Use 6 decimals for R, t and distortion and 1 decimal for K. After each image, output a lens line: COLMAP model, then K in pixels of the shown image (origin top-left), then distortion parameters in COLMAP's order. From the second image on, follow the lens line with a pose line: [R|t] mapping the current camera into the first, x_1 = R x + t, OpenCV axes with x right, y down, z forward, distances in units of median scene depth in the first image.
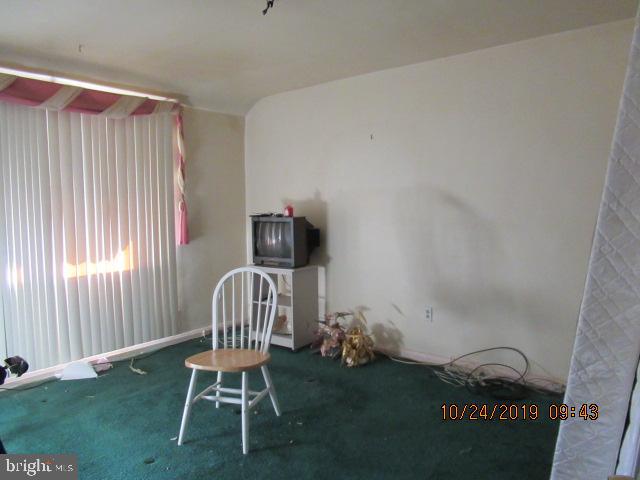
lens RADIAL K [[454.8, 0, 320.0], [0, 454.8, 240.0], [0, 0, 1]] dist [-0.035252, 0.002106]
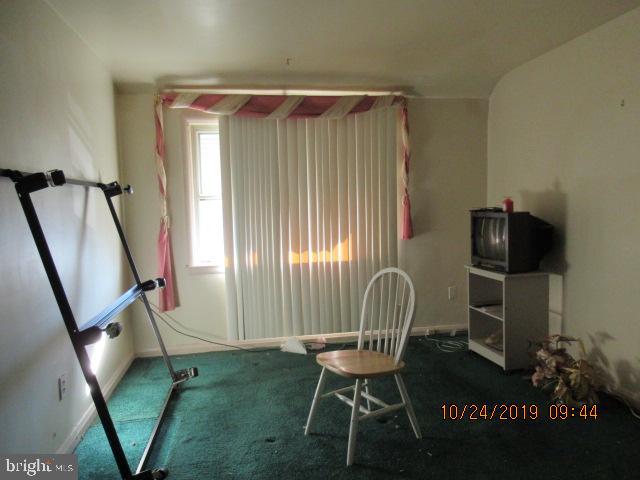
lens RADIAL K [[454.8, 0, 320.0], [0, 454.8, 240.0], [0, 0, 1]] dist [-0.035252, 0.002106]
pose [[0.758704, 0.047616, -0.649693, 0.220467], [-0.037111, 0.998865, 0.029869, -0.012045], [0.650377, 0.001449, 0.759610, 0.144425]]
